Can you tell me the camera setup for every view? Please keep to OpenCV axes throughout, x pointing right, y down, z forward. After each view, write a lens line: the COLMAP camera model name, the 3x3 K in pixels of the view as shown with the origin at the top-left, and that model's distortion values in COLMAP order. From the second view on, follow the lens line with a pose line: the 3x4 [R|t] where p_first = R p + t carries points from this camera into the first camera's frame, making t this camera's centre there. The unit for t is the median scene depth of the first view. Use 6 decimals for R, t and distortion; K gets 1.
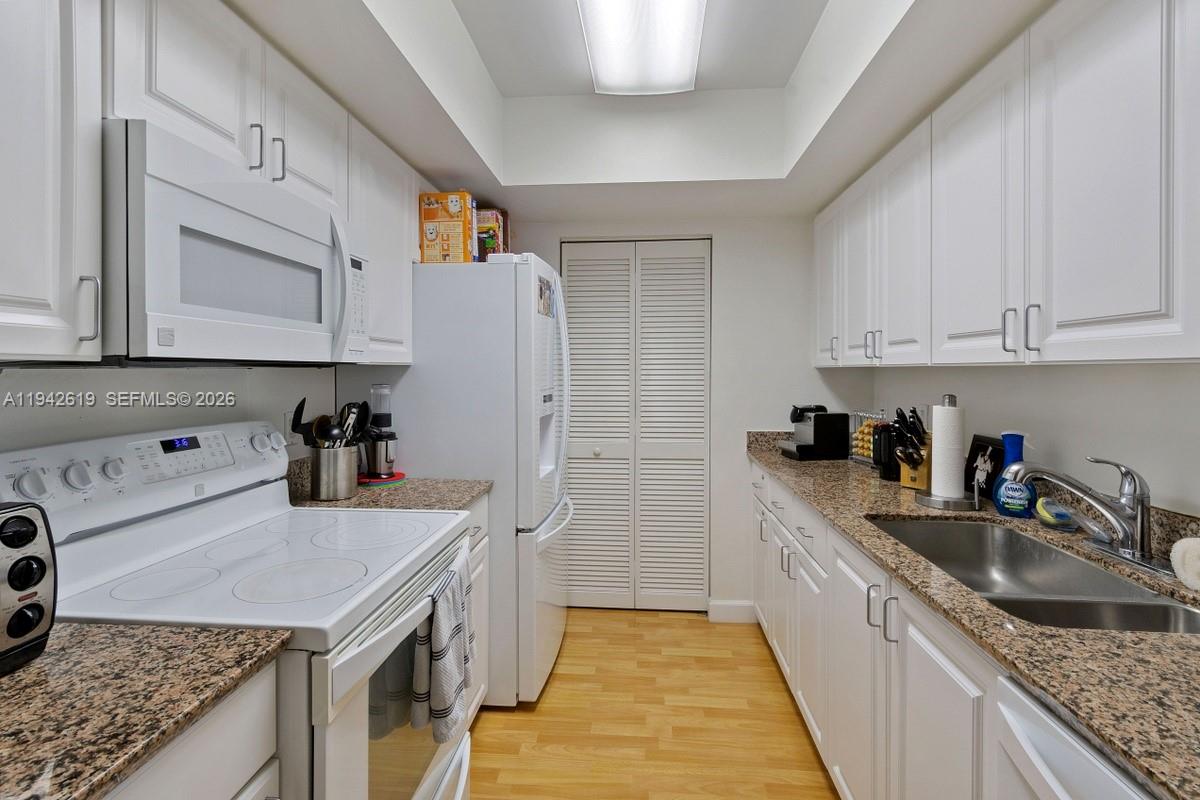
lens RADIAL K [[562.9, 0, 600.5], [0, 562.9, 372.9], [0, 0, 1]] dist [0.000057, 0.000543]
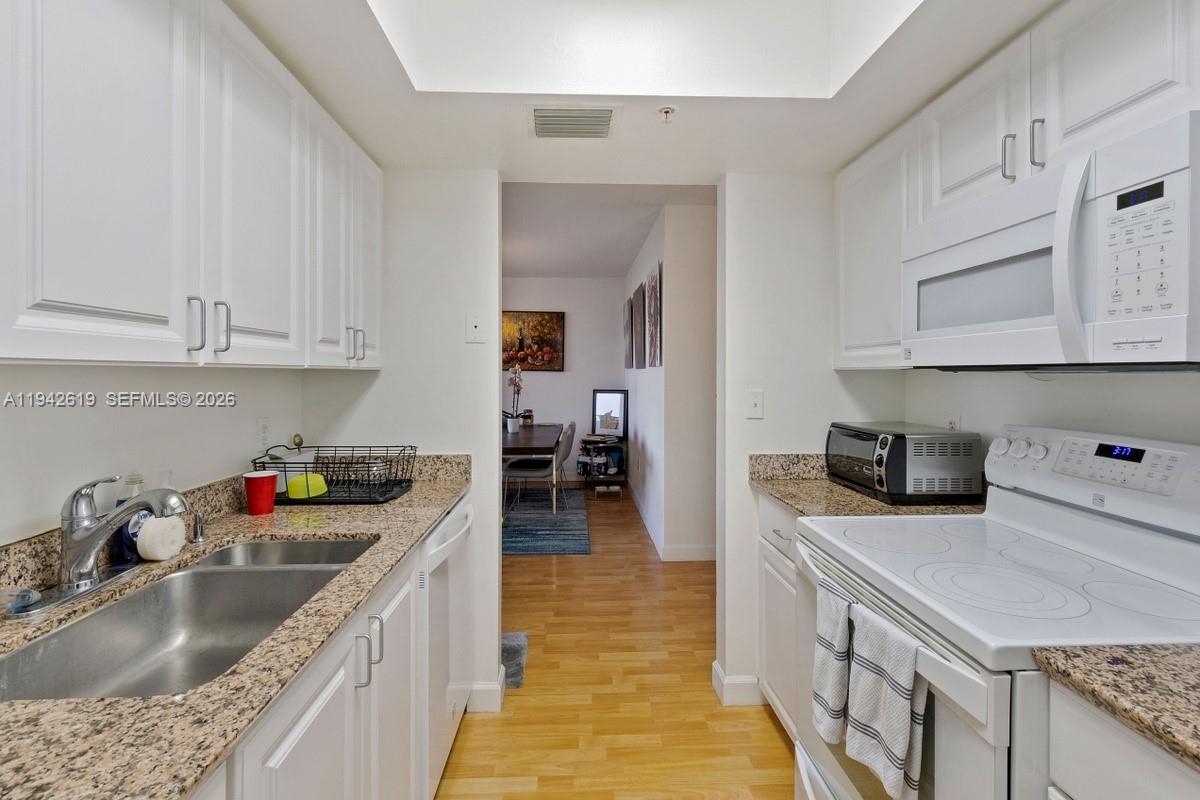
lens RADIAL K [[562.9, 0, 598.2], [0, 562.9, 372.8], [0, 0, 1]] dist [0.000057, 0.000543]
pose [[-0.993077, -0.001814, -0.117453, 0.241873], [-0.002085, 0.999995, 0.002187, -0.008219], [0.117449, 0.002417, -0.993076, 1.844177]]
